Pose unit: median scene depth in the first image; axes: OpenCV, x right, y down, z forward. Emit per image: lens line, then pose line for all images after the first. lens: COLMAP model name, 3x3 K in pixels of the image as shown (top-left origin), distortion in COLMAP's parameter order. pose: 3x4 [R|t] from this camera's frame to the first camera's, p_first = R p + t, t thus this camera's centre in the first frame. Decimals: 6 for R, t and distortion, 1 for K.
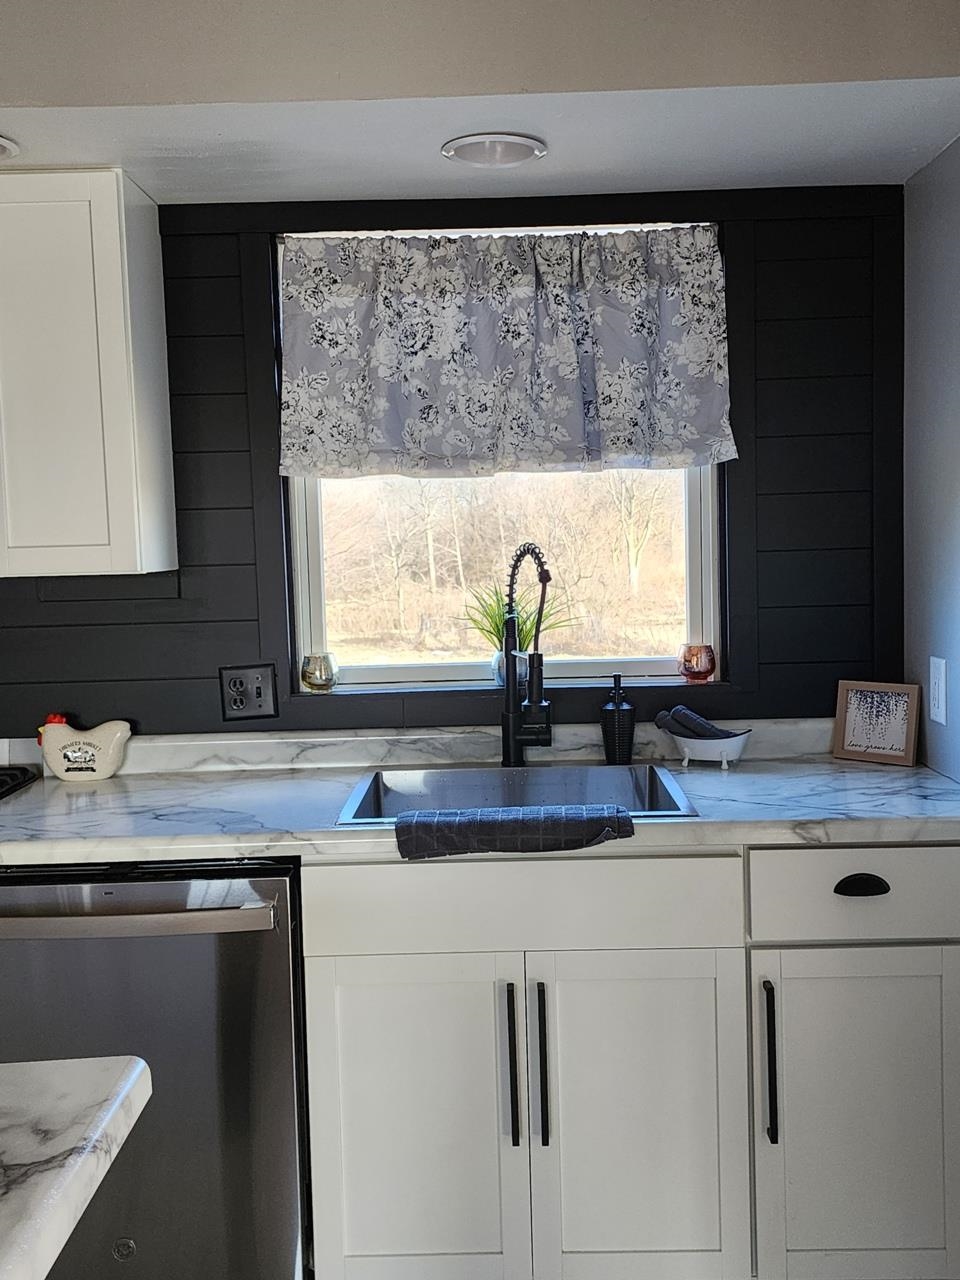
lens RADIAL K [[1272.8, 0, 490.2], [0, 1272.8, 634.8], [0, 0, 1]] dist [0.091519, 0.000000]
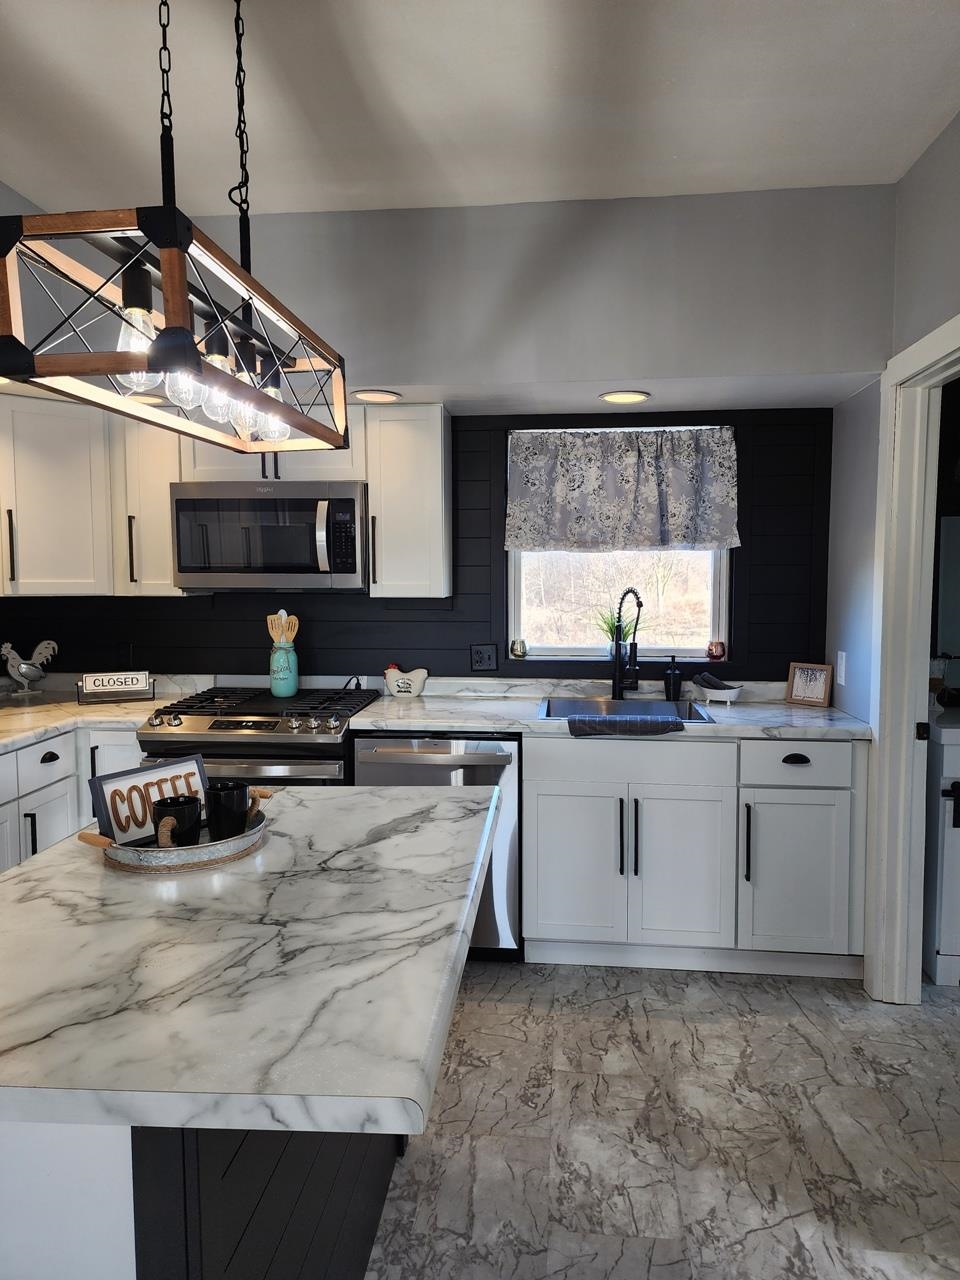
lens RADIAL K [[853.7, 0, 478.3], [0, 853.7, 634.0], [0, 0, 1]] dist [0.088621, -0.065782]
pose [[0.994931, 0.034079, -0.094612, -0.074627], [-0.034444, 0.999404, -0.002234, 0.011786], [0.094480, 0.005482, 0.995512, -0.339069]]
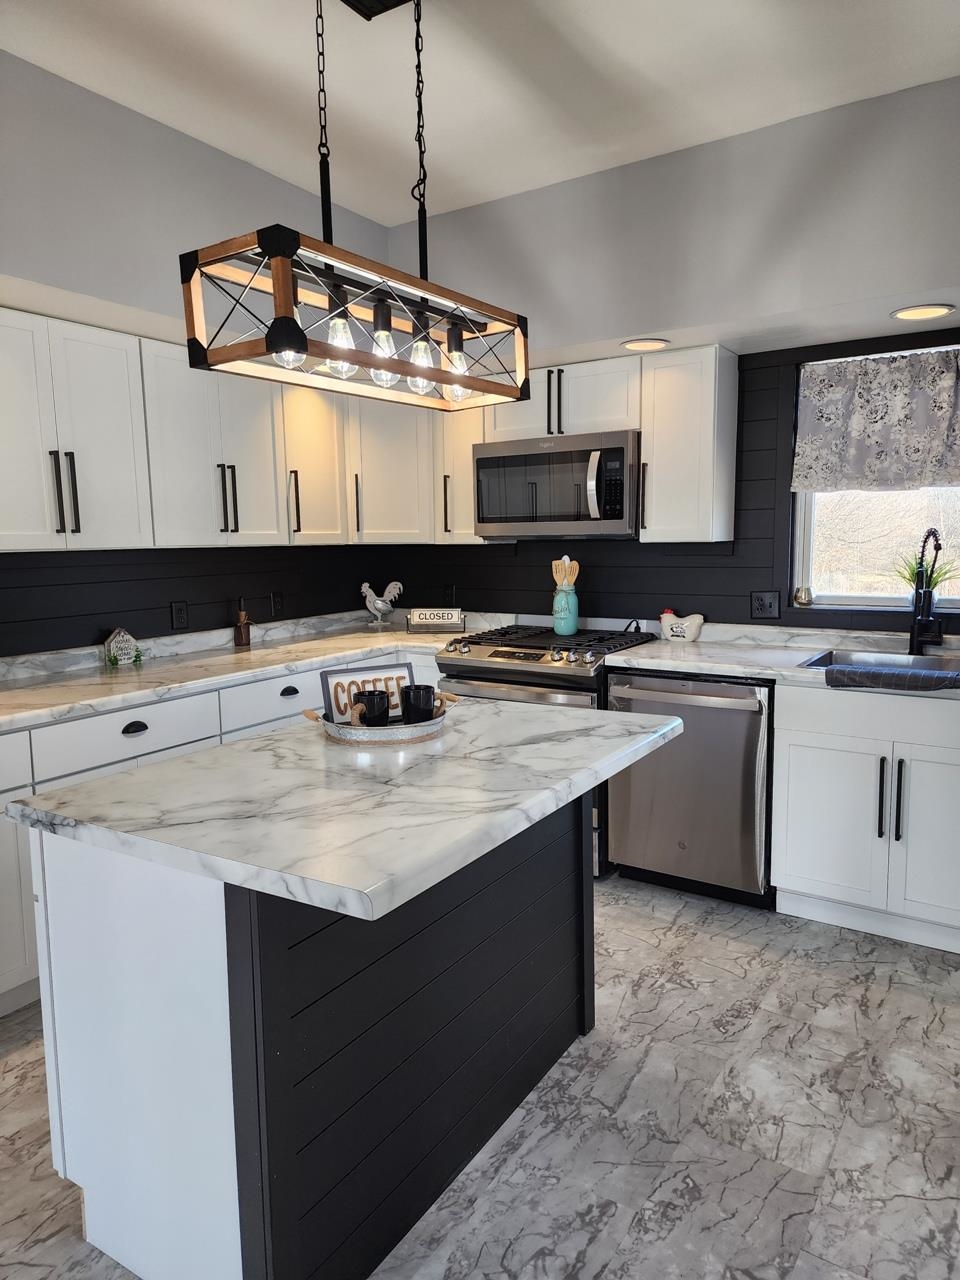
lens RADIAL K [[853.7, 0, 478.6], [0, 853.7, 633.4], [0, 0, 1]] dist [0.088621, -0.065782]
pose [[0.841821, 0.079755, -0.533833, 0.149325], [-0.053556, 0.996485, 0.064421, 0.027798], [0.537094, -0.025641, 0.843133, -0.343697]]
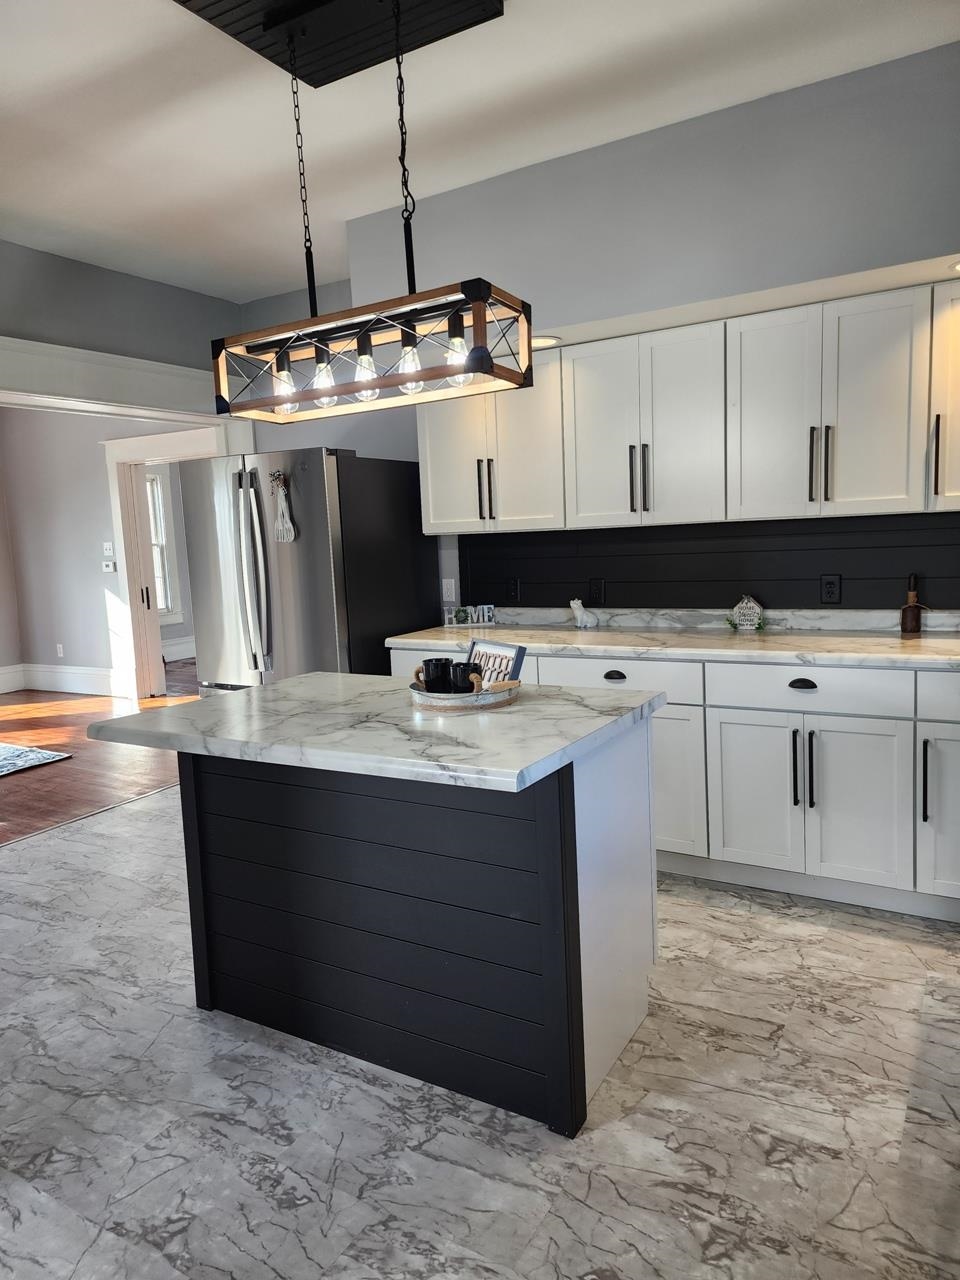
lens RADIAL K [[853.7, 0, 481.2], [0, 853.7, 631.4], [0, 0, 1]] dist [0.088621, -0.065782]
pose [[-0.505491, 0.154391, -0.848906, 0.389378], [-0.008776, 0.982890, 0.183985, -0.057659], [0.862787, 0.100453, -0.495487, 0.736303]]
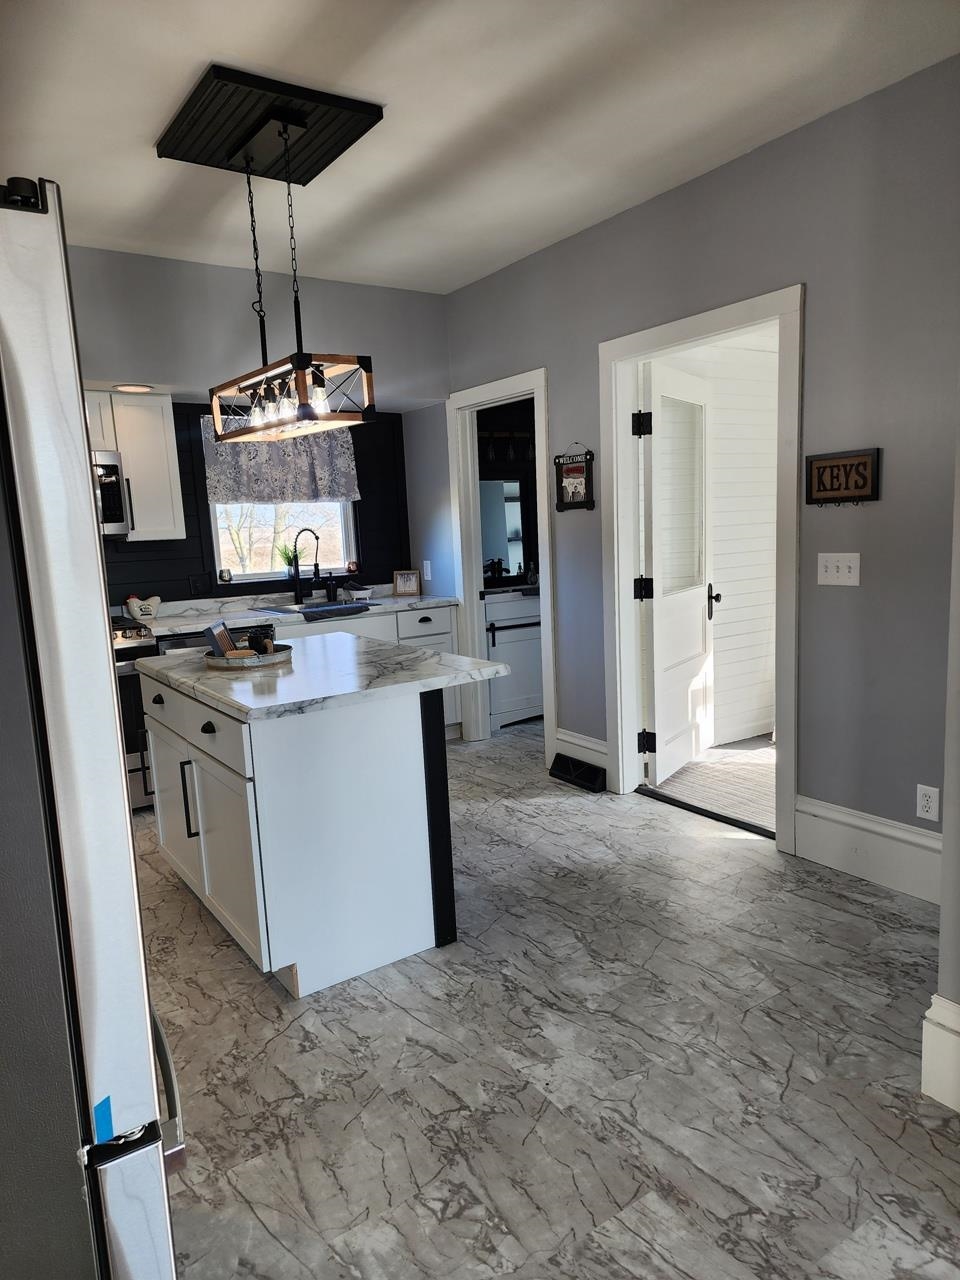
lens RADIAL K [[853.7, 0, 482.1], [0, 853.7, 645.9], [0, 0, 1]] dist [0.088621, -0.065782]
pose [[0.825124, -0.089390, 0.557835, -0.741970], [0.064748, 0.995860, 0.063809, 0.099110], [-0.561229, -0.016532, 0.827496, -0.865257]]
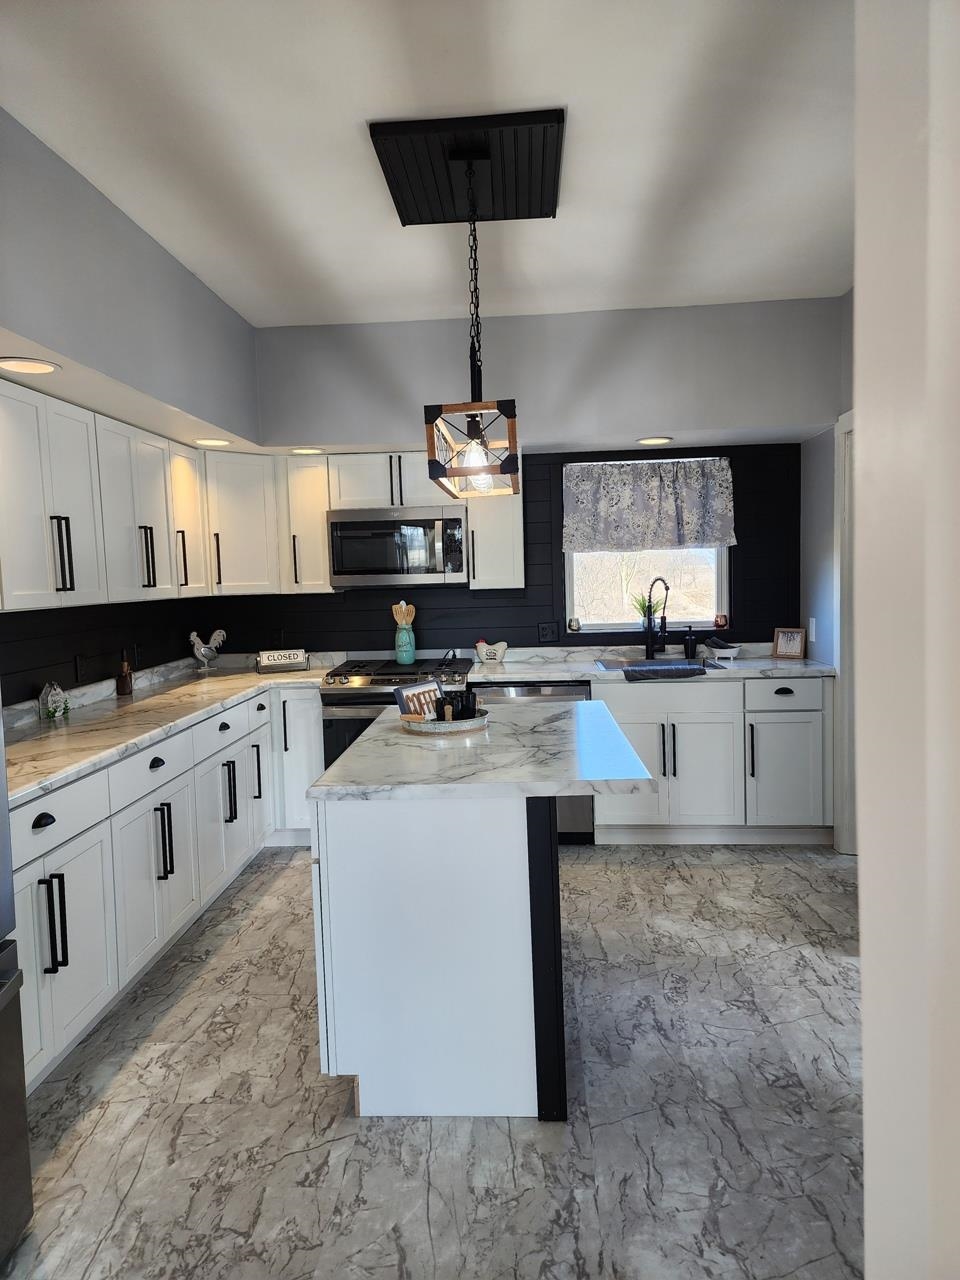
lens RADIAL K [[853.7, 0, 469.7], [0, 853.7, 637.2], [0, 0, 1]] dist [0.088621, -0.065782]
pose [[0.998003, 0.004552, -0.062997, -0.247258], [-0.004692, 0.999987, -0.002085, 0.061090], [0.062986, 0.002377, 0.998012, -0.822798]]
